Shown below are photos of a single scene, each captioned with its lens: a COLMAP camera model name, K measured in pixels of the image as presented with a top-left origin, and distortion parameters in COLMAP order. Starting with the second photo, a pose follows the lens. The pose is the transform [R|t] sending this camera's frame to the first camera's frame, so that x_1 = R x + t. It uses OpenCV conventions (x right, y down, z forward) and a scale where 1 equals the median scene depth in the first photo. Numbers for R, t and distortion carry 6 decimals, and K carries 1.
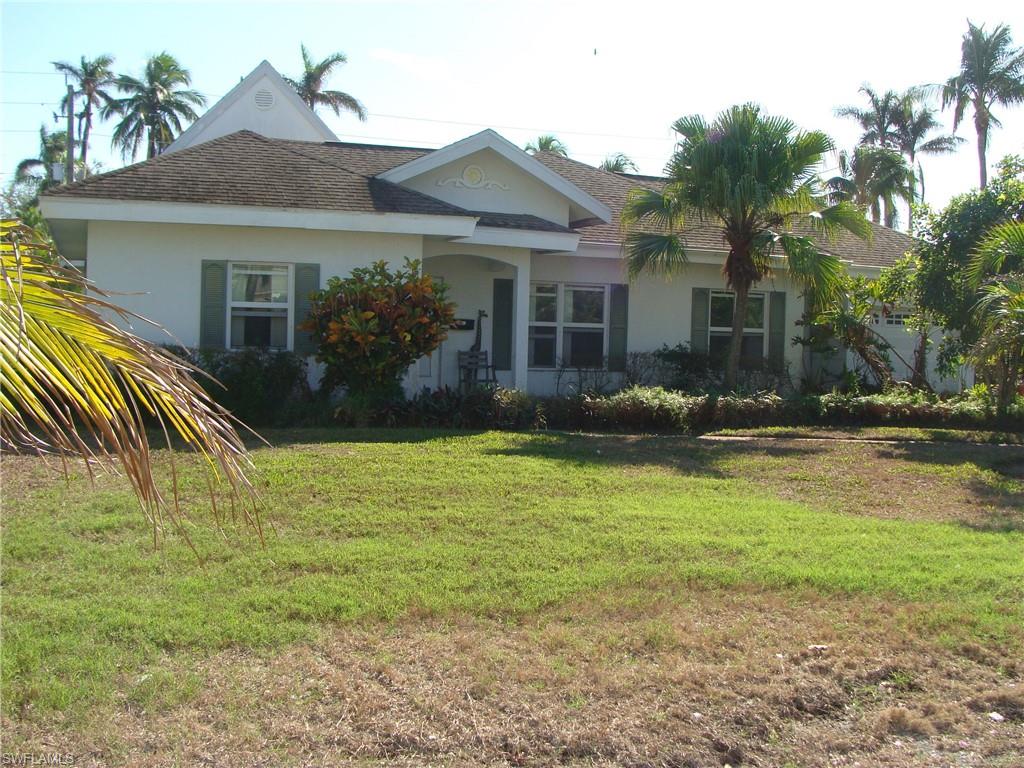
lens RADIAL K [[1174.2, 0, 512.0], [0, 1174.2, 384.0], [0, 0, 1]] dist [-0.213786, 0.203346]
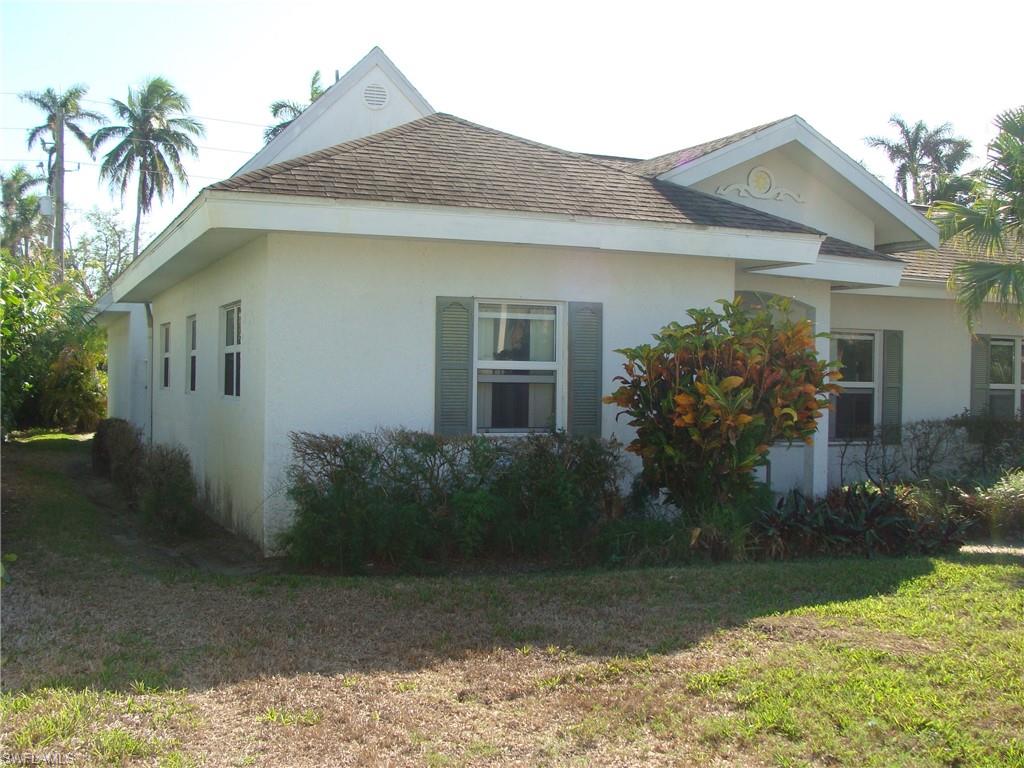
lens RADIAL K [[1174.2, 0, 512.0], [0, 1174.2, 384.0], [0, 0, 1]] dist [-0.213786, 0.203346]
pose [[0.998889, -0.012128, 0.045536, -0.206177], [0.013833, 0.999208, -0.037311, -0.027028], [-0.045048, 0.037899, 0.998266, 0.277525]]
